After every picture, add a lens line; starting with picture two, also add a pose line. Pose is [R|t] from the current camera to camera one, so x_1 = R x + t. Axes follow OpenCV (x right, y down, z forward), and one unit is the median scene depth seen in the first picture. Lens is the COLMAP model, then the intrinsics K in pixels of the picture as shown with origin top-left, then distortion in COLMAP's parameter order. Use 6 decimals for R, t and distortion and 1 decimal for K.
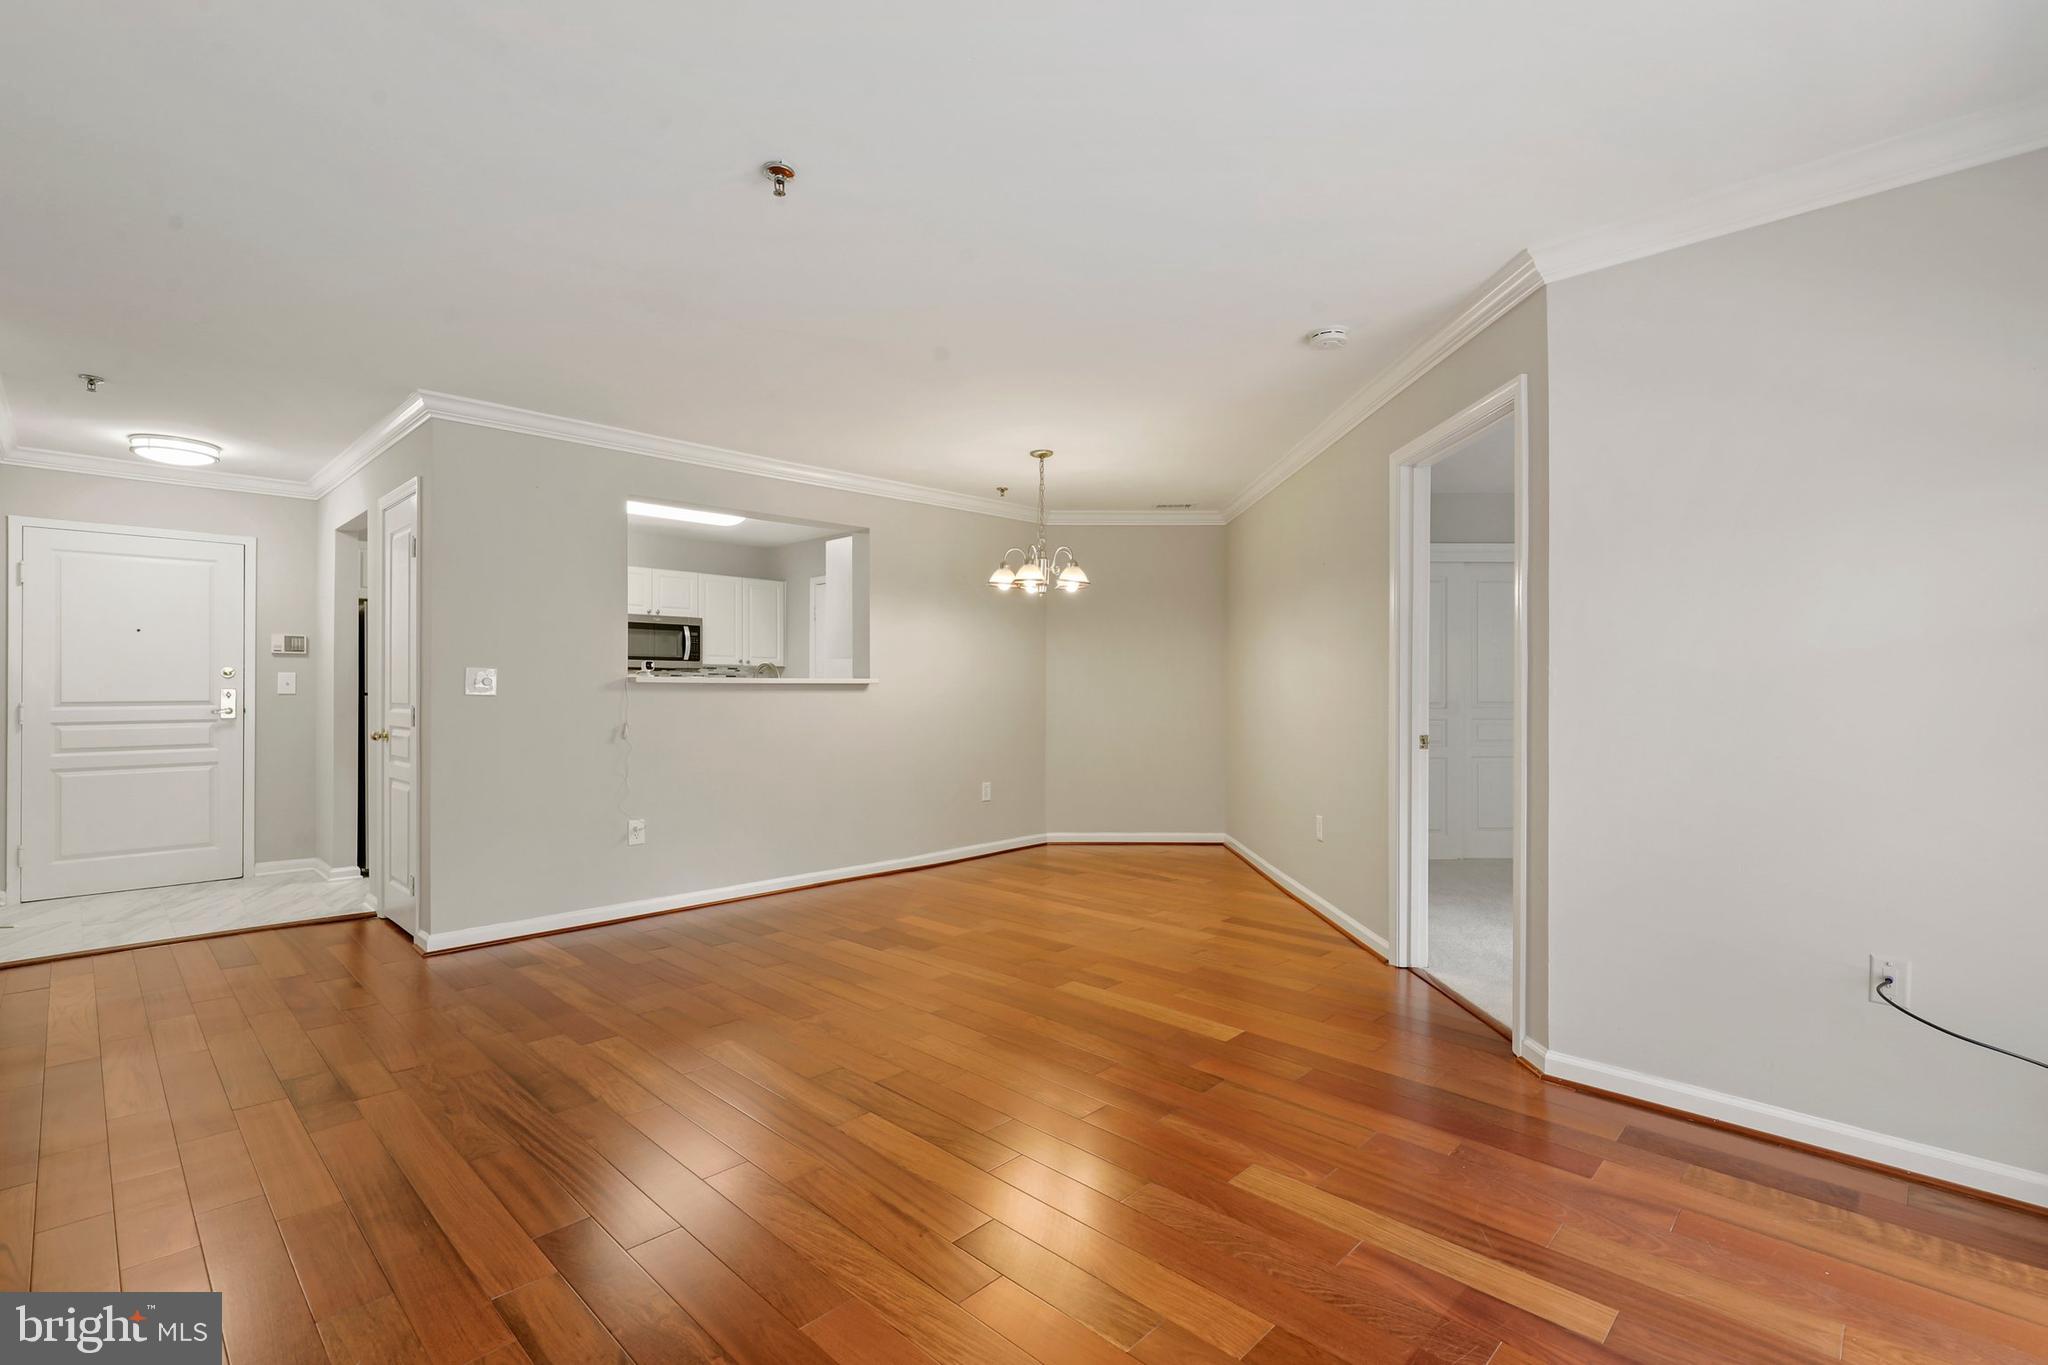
lens RADIAL K [[919.7, 0, 1037.9], [0, 919.7, 692.5], [0, 0, 1]] dist [0.001925, 0.000613]
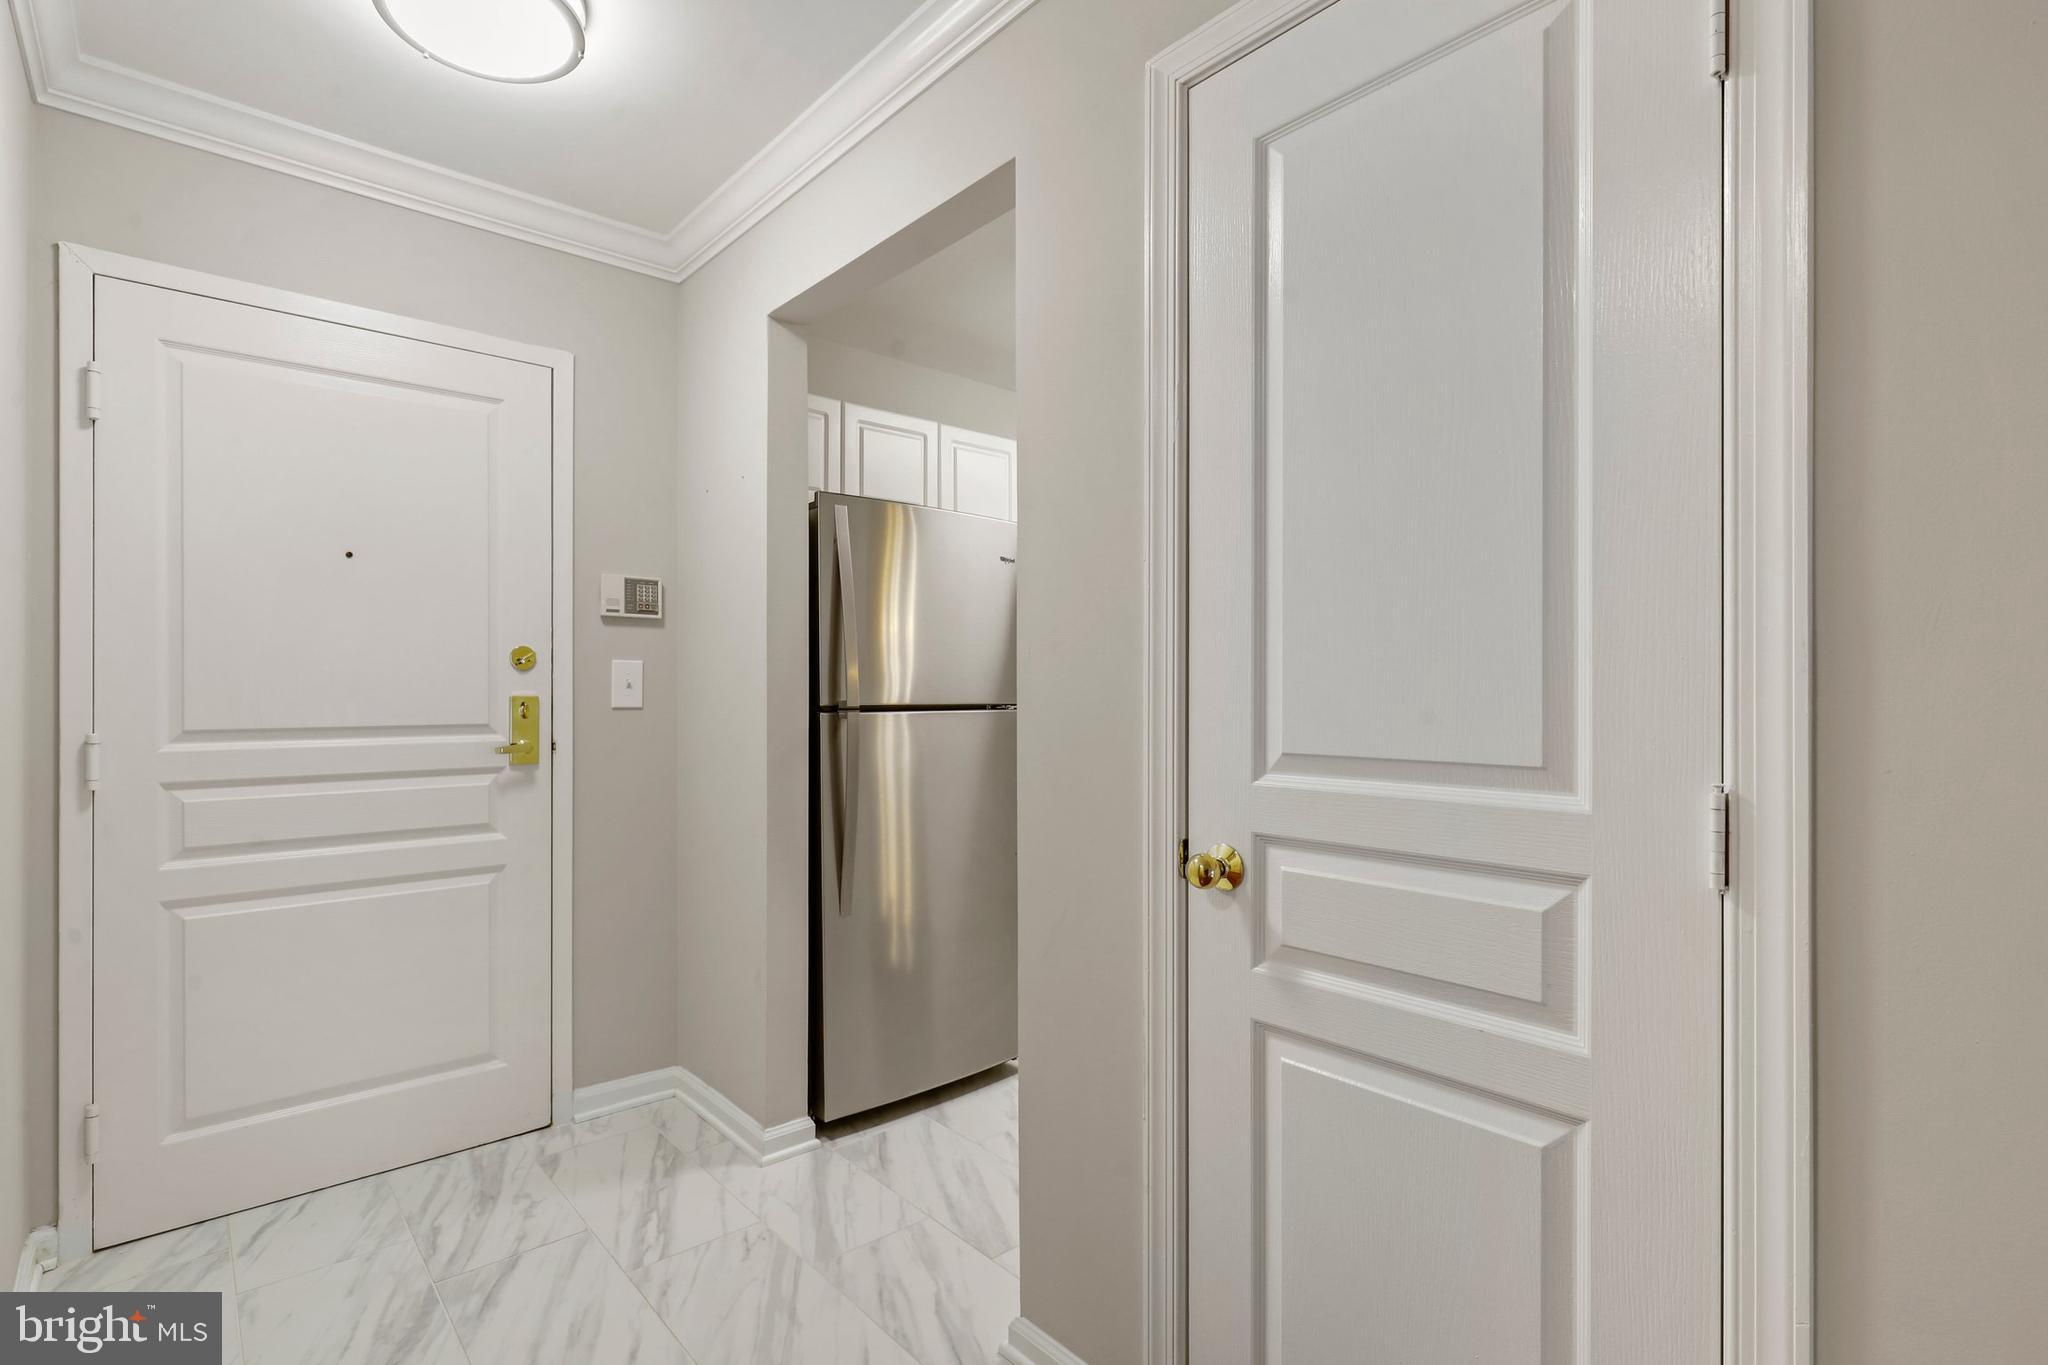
lens RADIAL K [[961.9, 0, 979.2], [0, 961.9, 696.1], [0, 0, 1]] dist [-0.000958, 0.000233]
pose [[0.993383, -0.000483, -0.114850, -0.620711], [0.000718, 0.999998, 0.002007, -0.005048], [0.114849, -0.002077, 0.993381, 0.581172]]
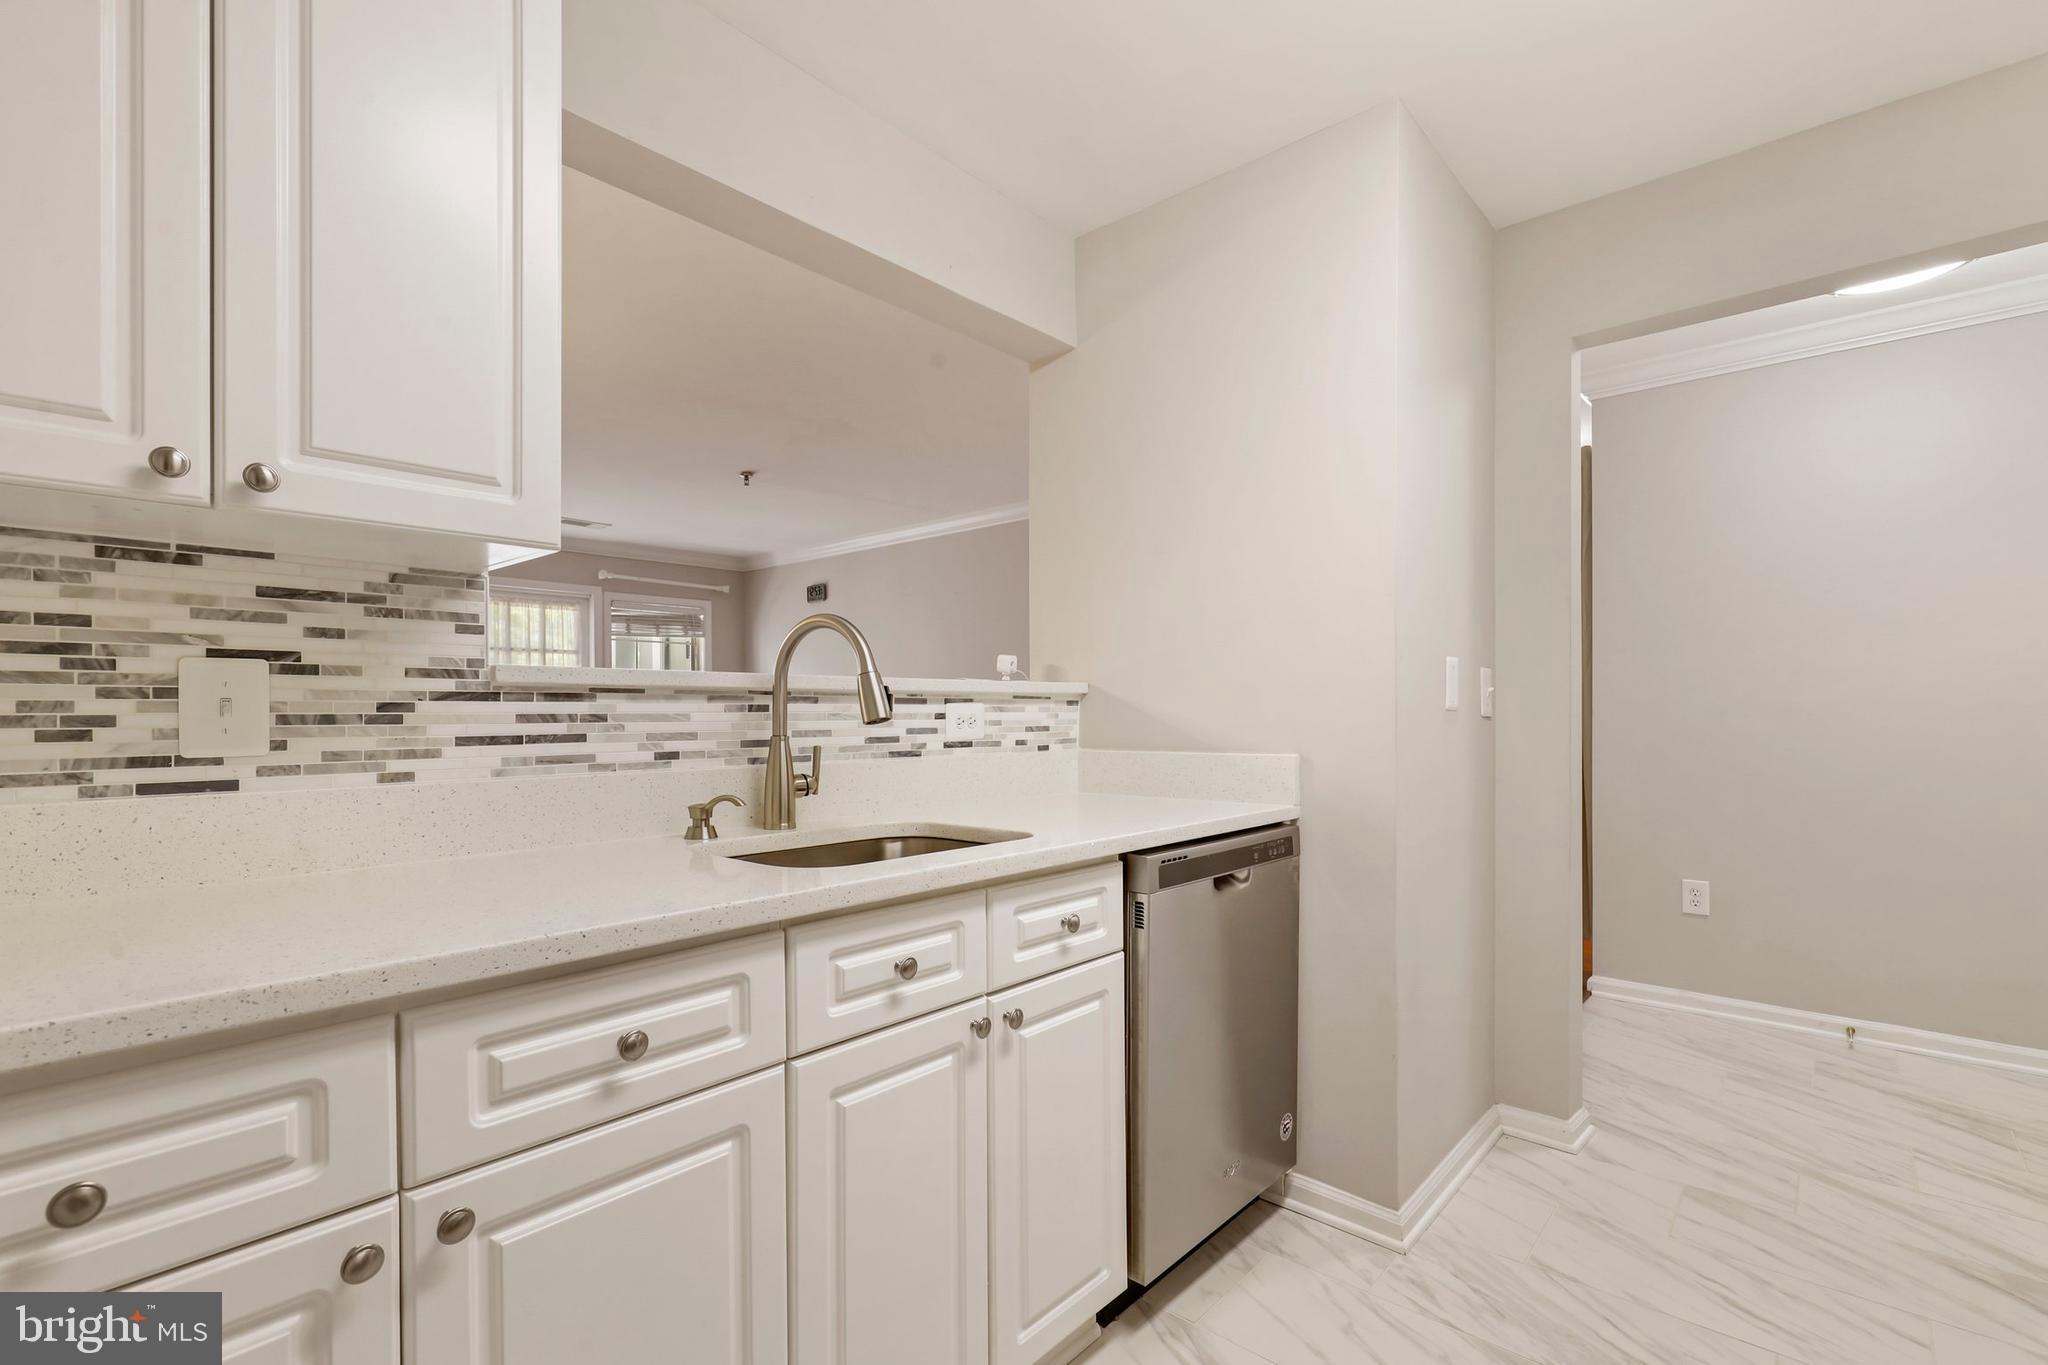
lens RADIAL K [[919.7, 0, 1037.9], [0, 919.7, 692.5], [0, 0, 1]] dist [0.001925, 0.000613]
pose [[-0.999356, 0.001926, -0.035837, -0.354398], [0.002223, 0.999963, -0.008253, -0.008508], [0.035820, -0.008328, -0.999324, 1.345441]]
